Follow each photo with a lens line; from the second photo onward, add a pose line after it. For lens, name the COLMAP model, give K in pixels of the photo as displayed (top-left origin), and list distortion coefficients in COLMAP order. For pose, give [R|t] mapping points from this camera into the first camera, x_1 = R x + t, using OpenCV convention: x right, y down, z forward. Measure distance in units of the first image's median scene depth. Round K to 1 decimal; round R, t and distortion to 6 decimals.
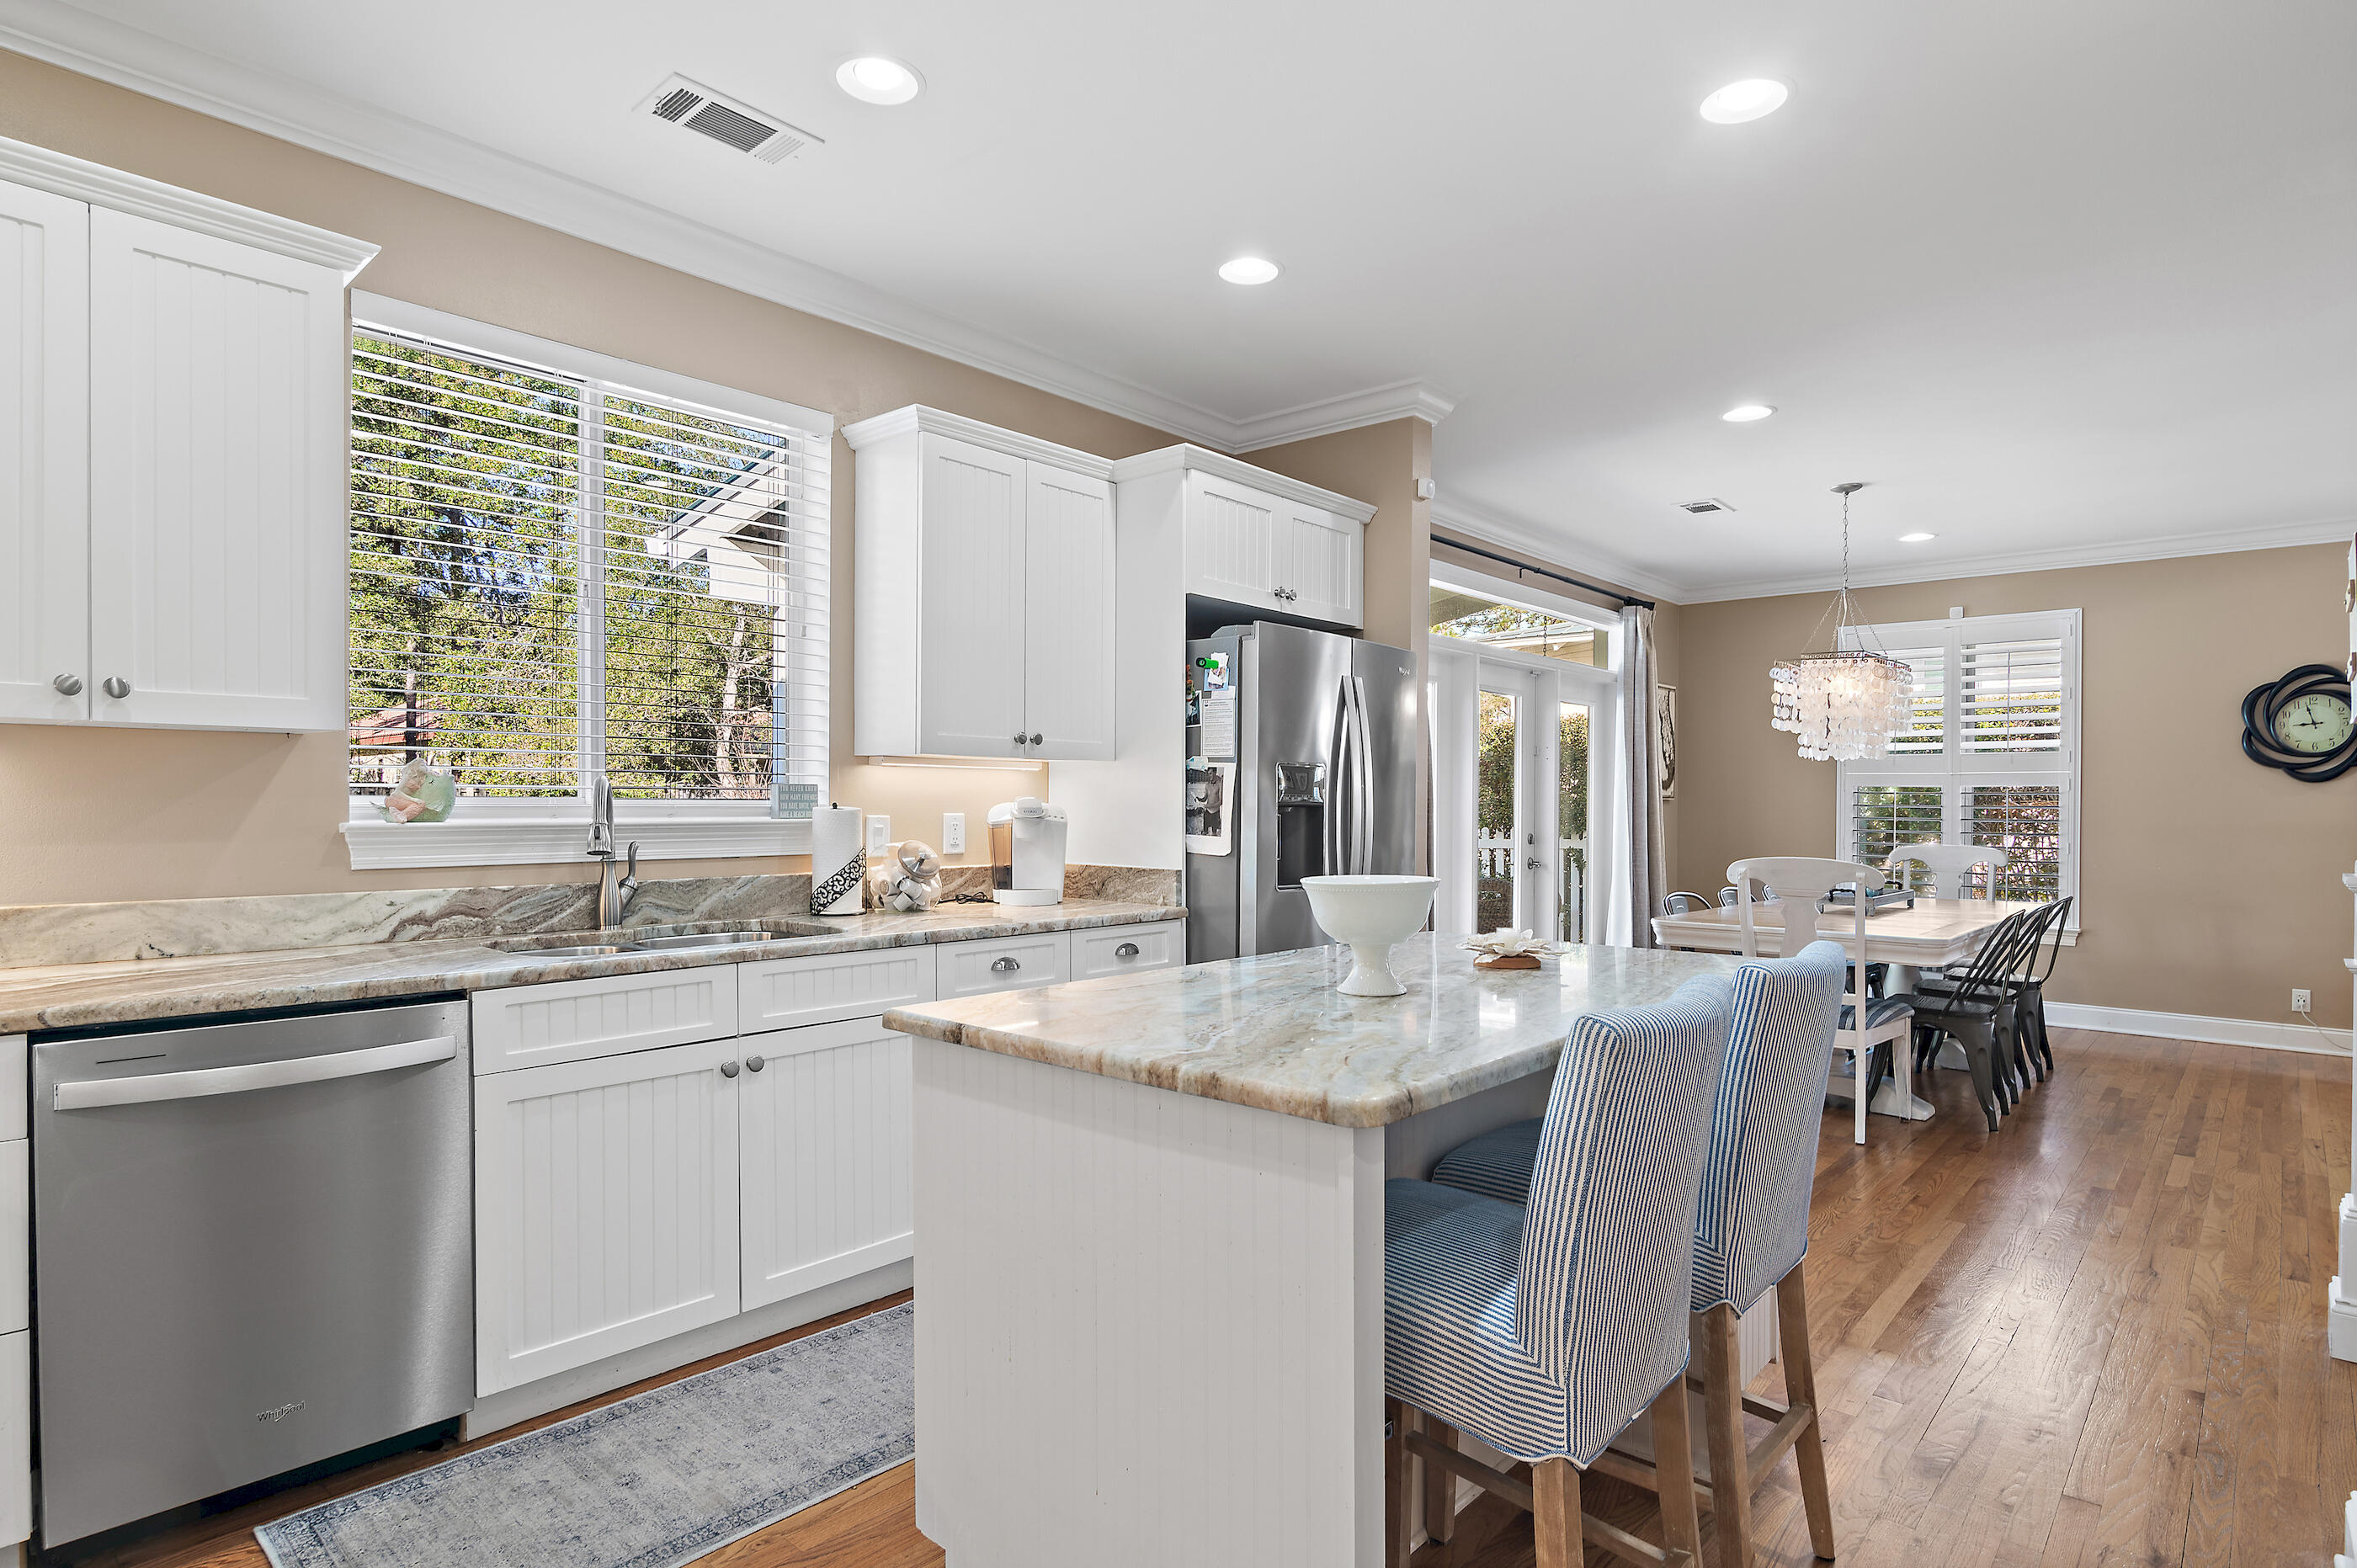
lens RADIAL K [[1230.5, 0, 1181.1], [0, 1230.5, 817.2], [0, 0, 1]] dist [-0.002929, -0.000760]
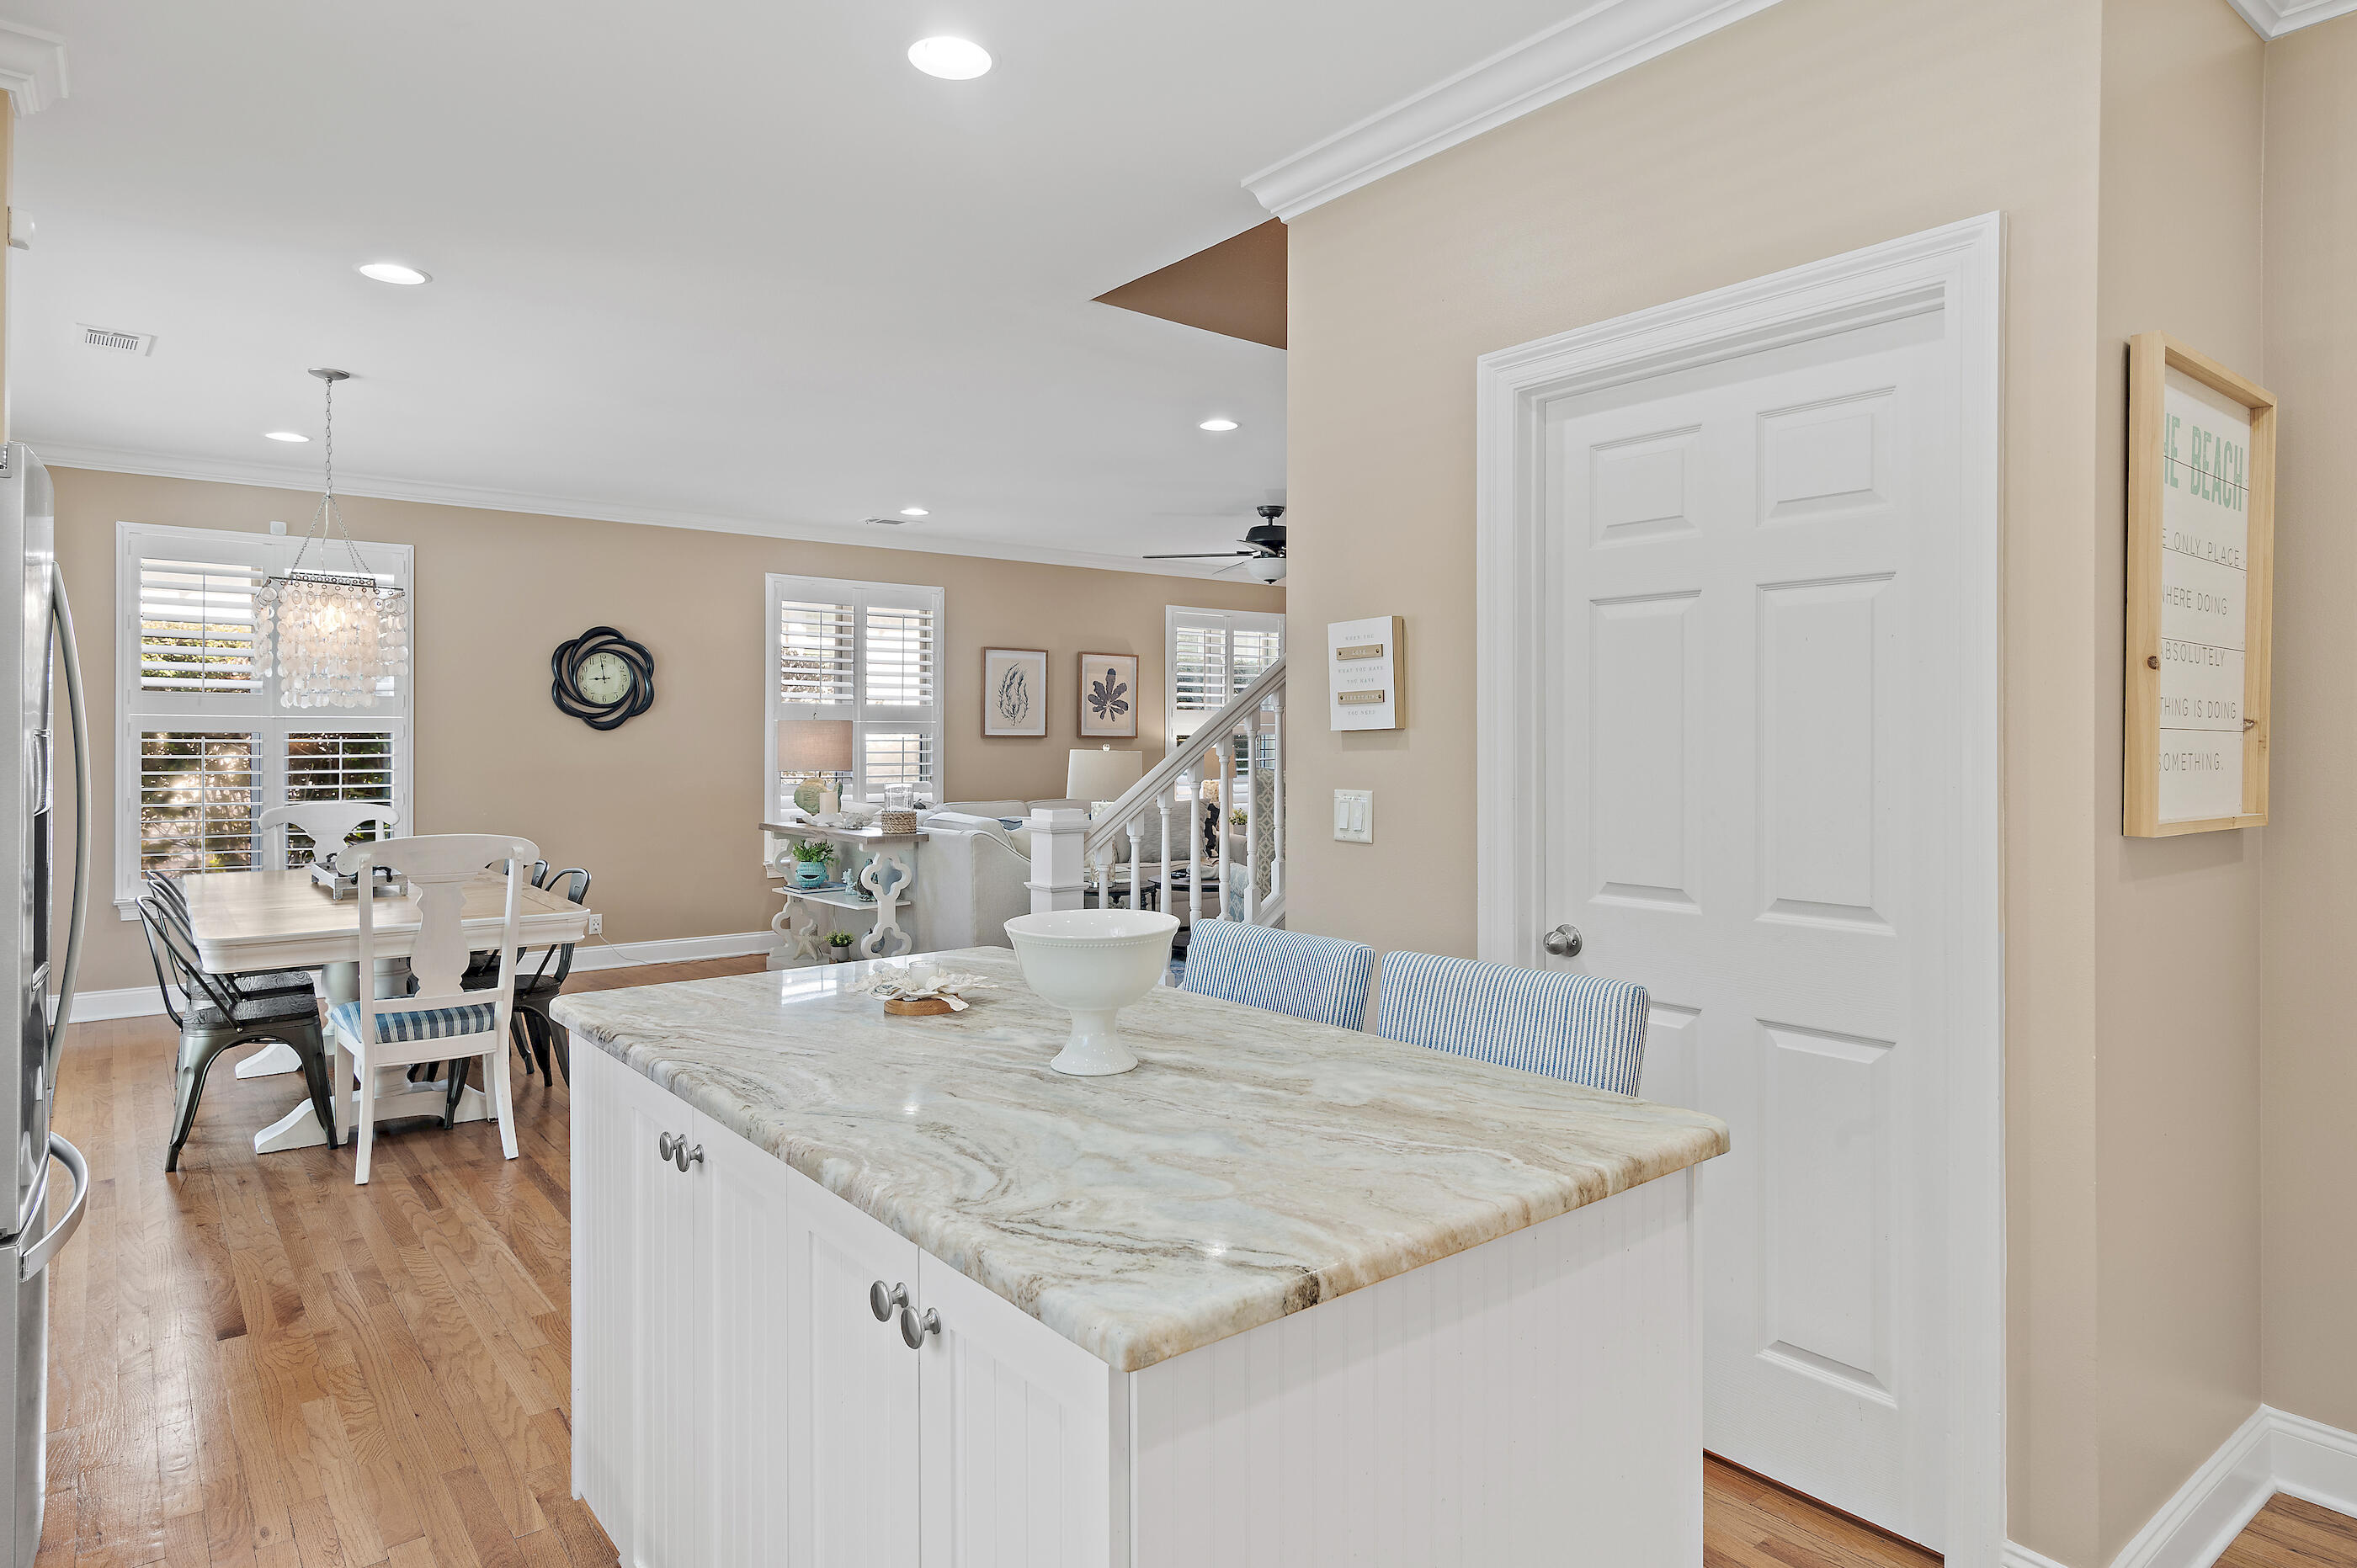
lens RADIAL K [[1337.8, 0, 1188.0], [0, 1337.8, 728.7], [0, 0, 1]] dist [0.001455, 0.000342]
pose [[0.162750, 0.002323, 0.986665, -0.216836], [0.007411, 0.999966, -0.003577, -0.021247], [-0.986639, 0.007895, 0.162728, 0.259724]]
